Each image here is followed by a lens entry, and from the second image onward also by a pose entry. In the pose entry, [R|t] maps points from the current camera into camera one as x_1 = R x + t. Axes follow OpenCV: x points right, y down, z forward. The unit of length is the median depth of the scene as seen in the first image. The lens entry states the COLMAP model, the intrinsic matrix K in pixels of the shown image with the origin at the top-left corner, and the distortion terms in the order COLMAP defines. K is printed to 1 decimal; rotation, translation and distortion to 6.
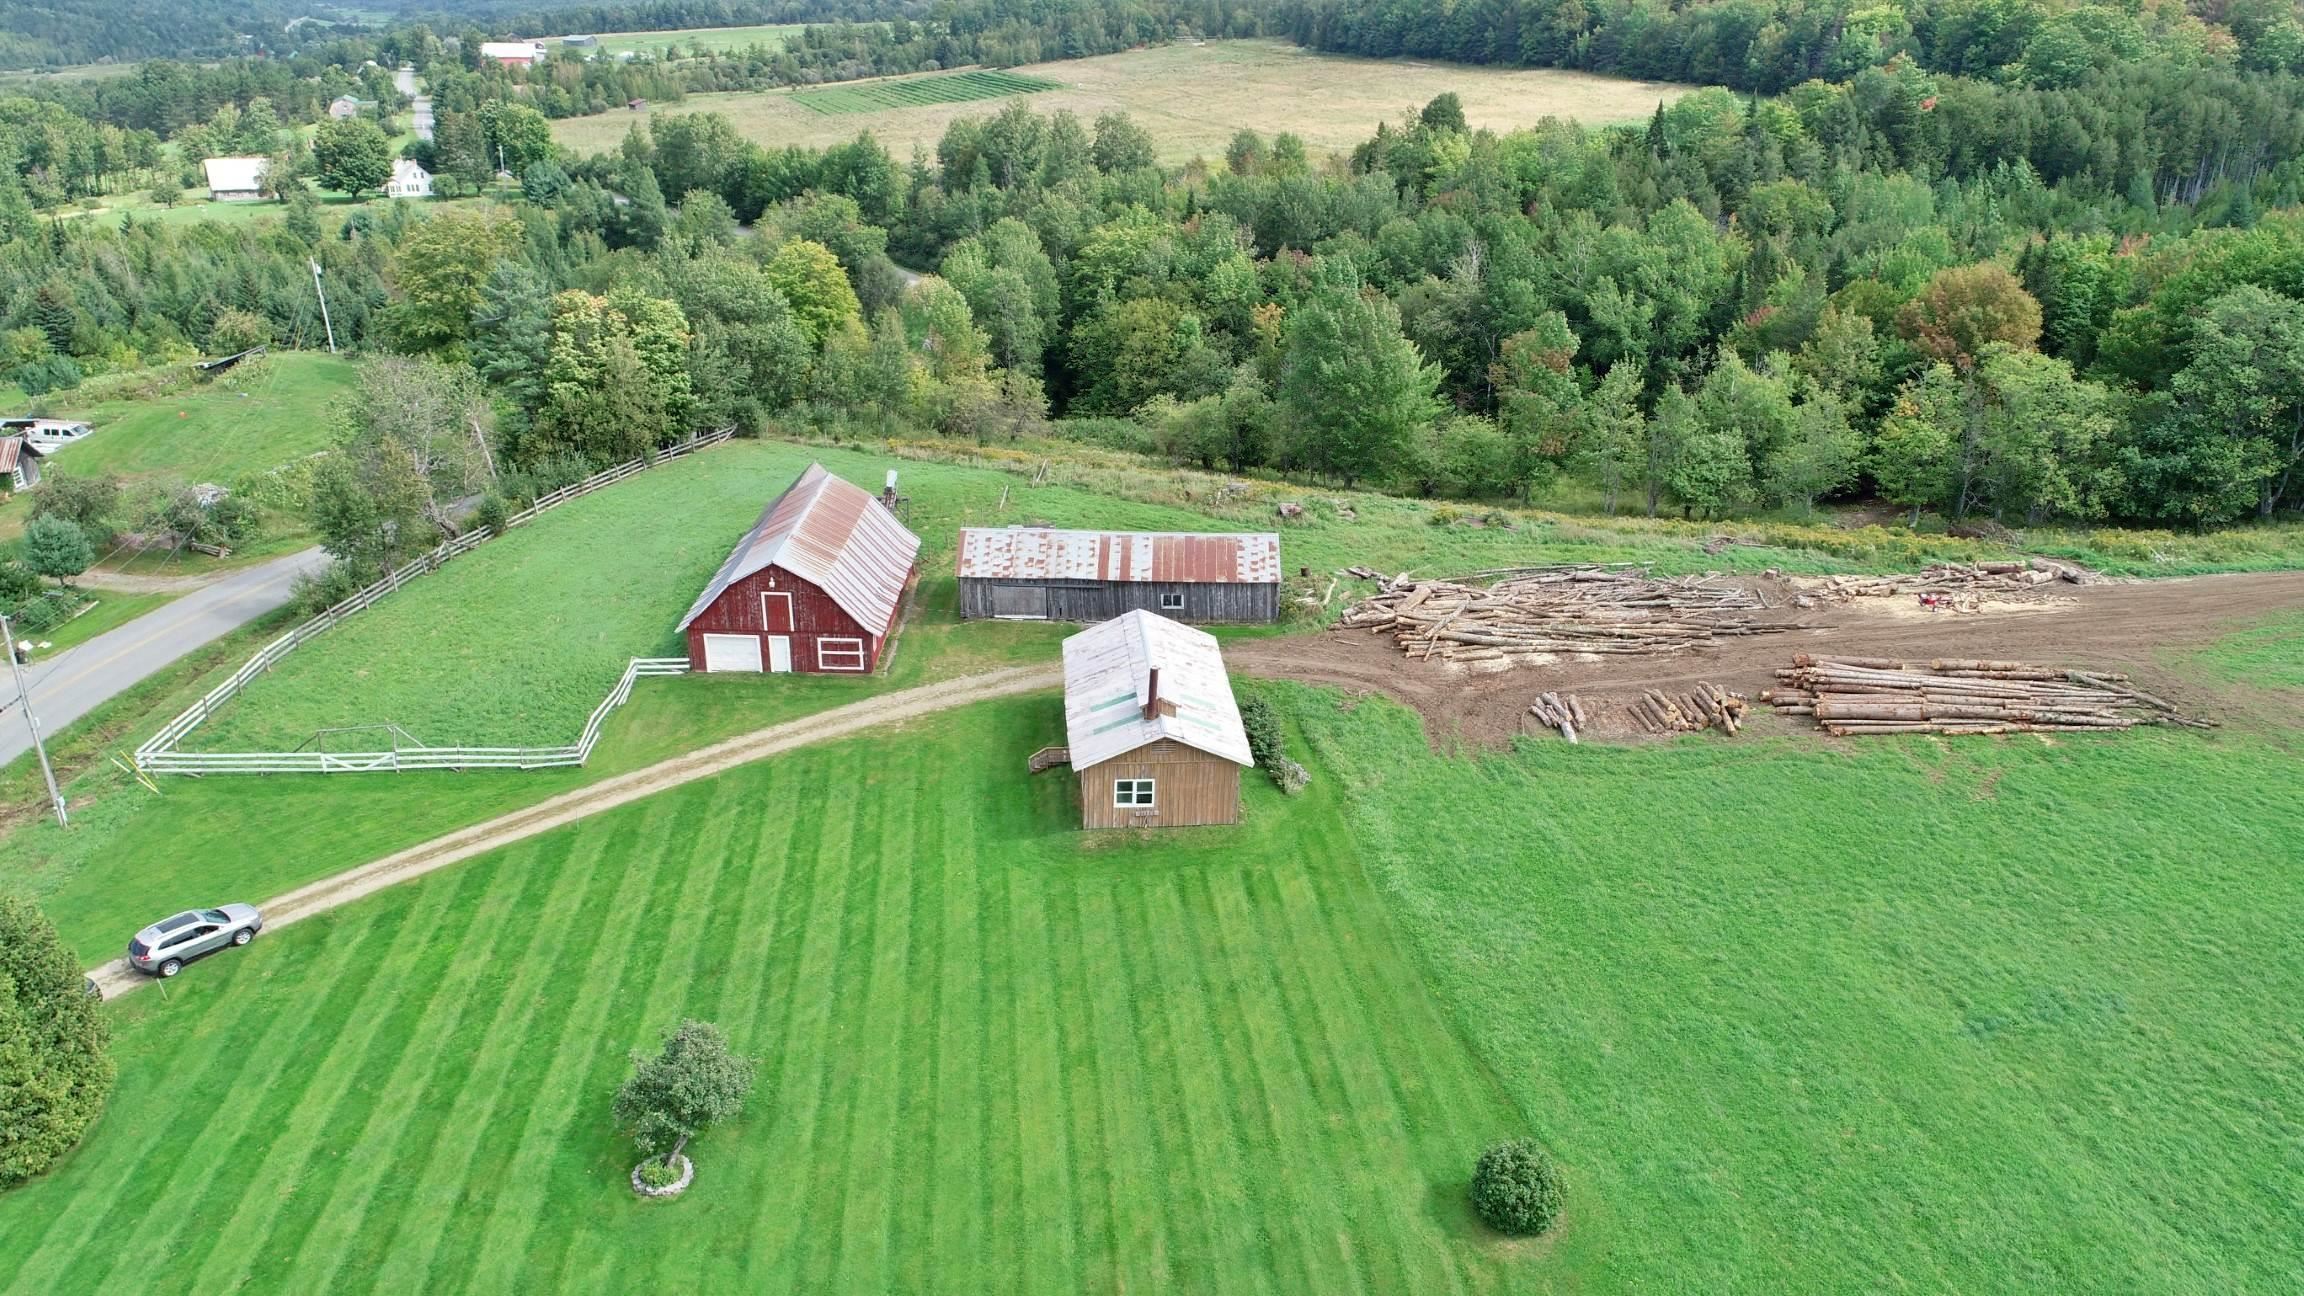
lens RADIAL K [[1543.4, 0, 1119.3], [0, 1543.4, 641.1], [0, 0, 1]] dist [-0.004324, 0.000644]
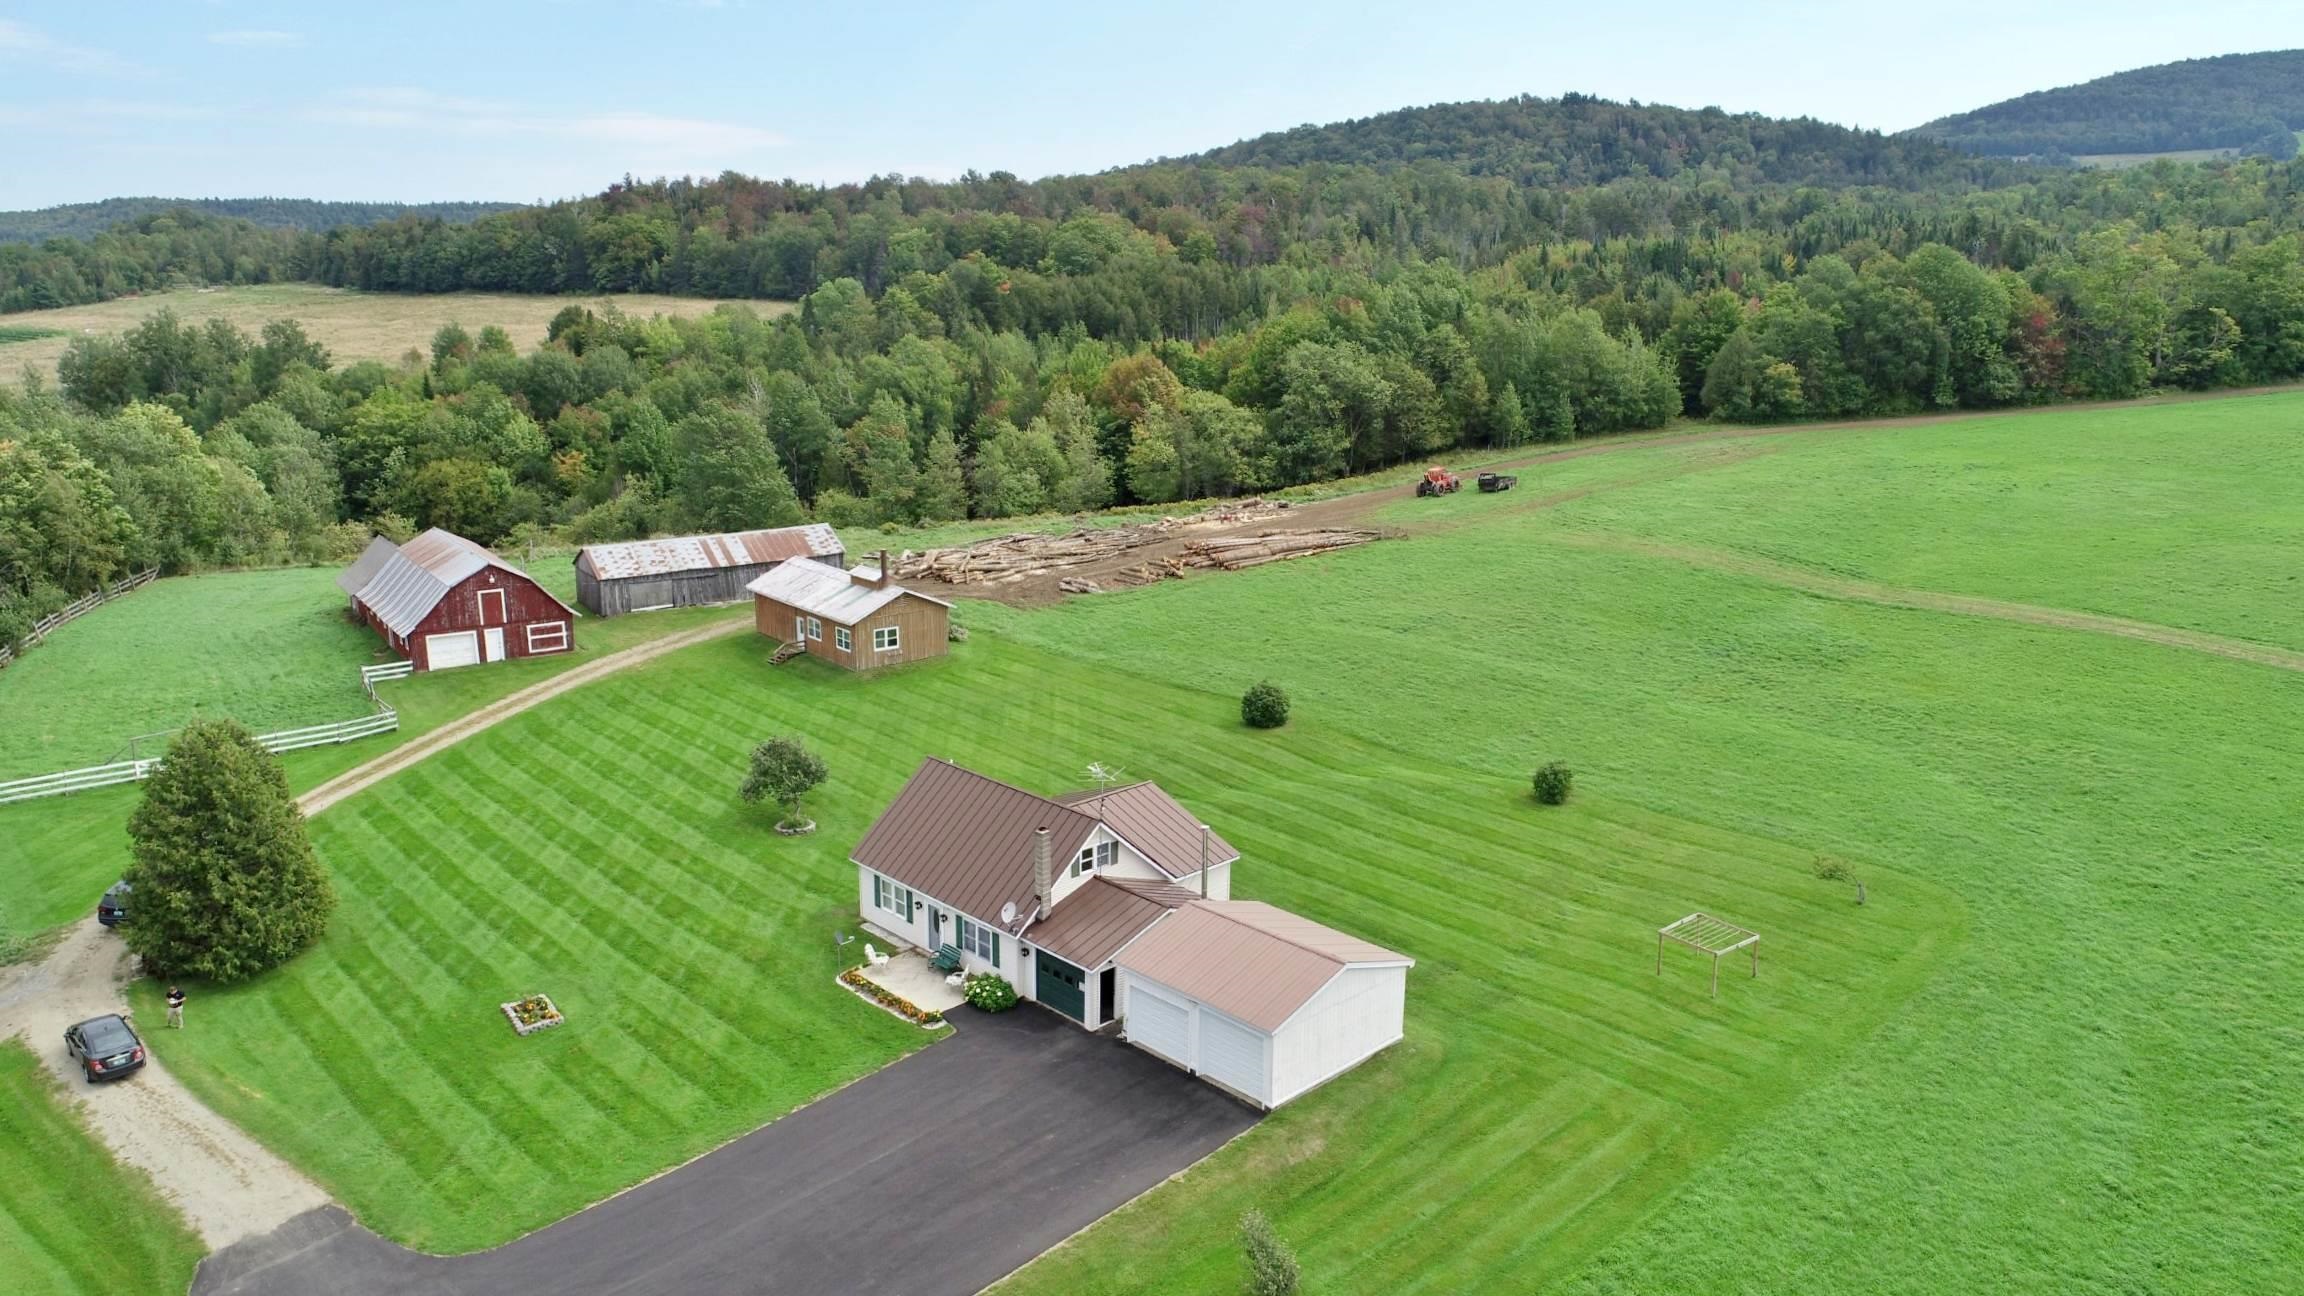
lens RADIAL K [[1543.4, 0, 1130.1], [0, 1543.4, 657.5], [0, 0, 1]] dist [-0.004324, 0.000644]
pose [[0.818485, -0.154737, 0.553298, -0.438185], [0.229842, 0.970814, -0.068502, 0.193995], [-0.526550, 0.183239, 0.830162, -0.220640]]
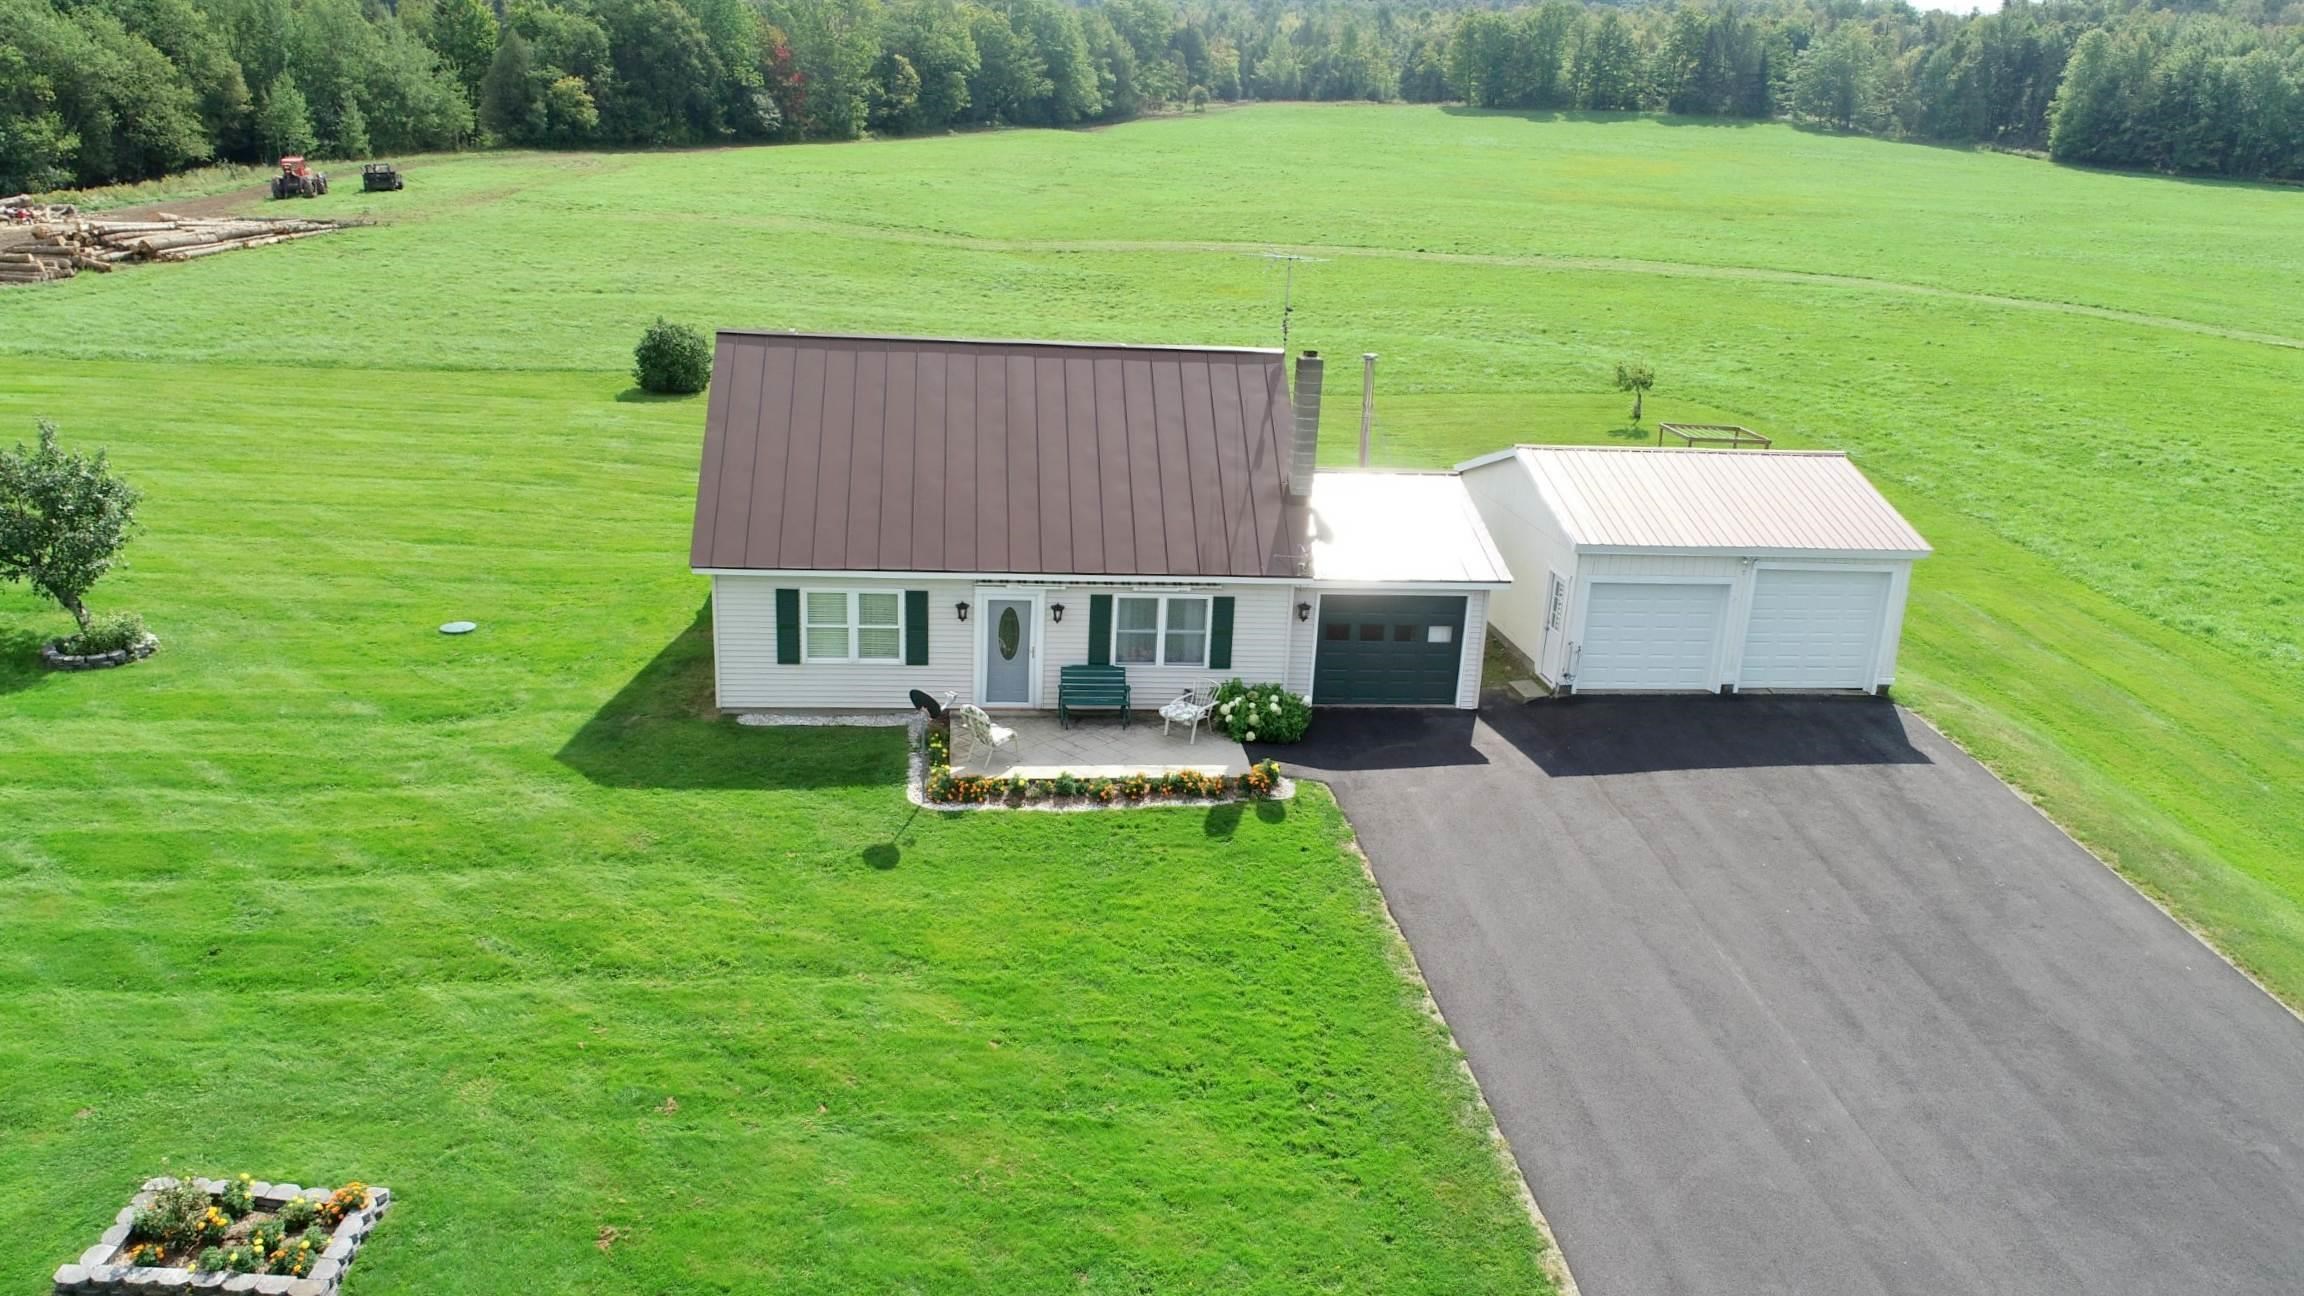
lens RADIAL K [[1543.4, 0, 1158.2], [0, 1543.4, 712.1], [0, 0, 1]] dist [-0.004324, 0.000644]
pose [[0.027158, -0.355877, 0.934138, -0.443609], [0.333876, 0.884048, 0.327088, 0.165578], [-0.942226, 0.303003, 0.142828, 0.297853]]
